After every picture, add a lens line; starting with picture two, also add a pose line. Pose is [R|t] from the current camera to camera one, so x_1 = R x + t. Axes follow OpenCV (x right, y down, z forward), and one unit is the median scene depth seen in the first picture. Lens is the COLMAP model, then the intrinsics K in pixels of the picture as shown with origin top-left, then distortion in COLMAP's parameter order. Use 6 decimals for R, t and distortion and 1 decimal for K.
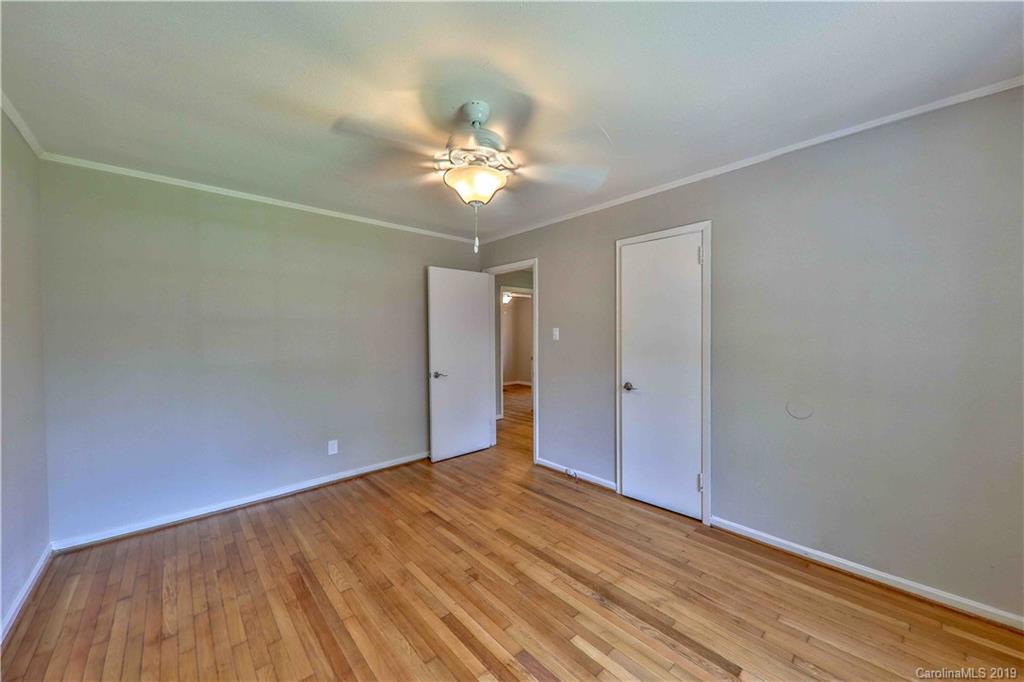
lens RADIAL K [[373.6, 0, 512.0], [0, 373.6, 341.0], [0, 0, 1]] dist [0.007459, -0.000203]
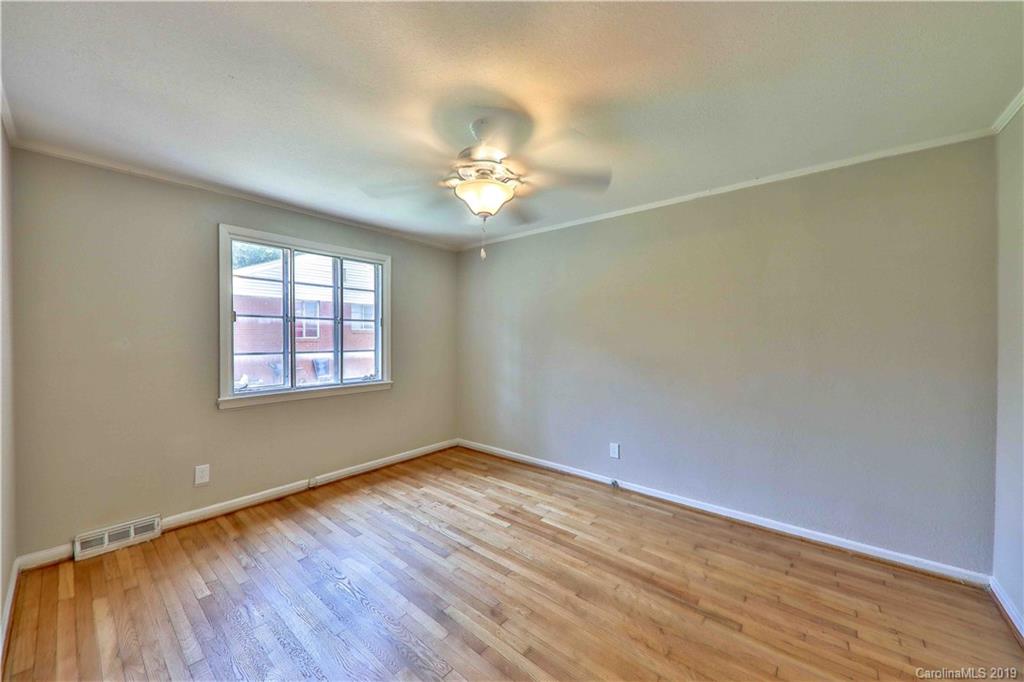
lens RADIAL K [[373.6, 0, 512.0], [0, 373.6, 341.0], [0, 0, 1]] dist [0.007459, -0.000203]
pose [[-0.991440, 0.002078, -0.130546, -0.028424], [-0.001591, 0.999607, 0.027993, -0.029432], [0.130553, 0.027961, -0.991047, 1.890865]]
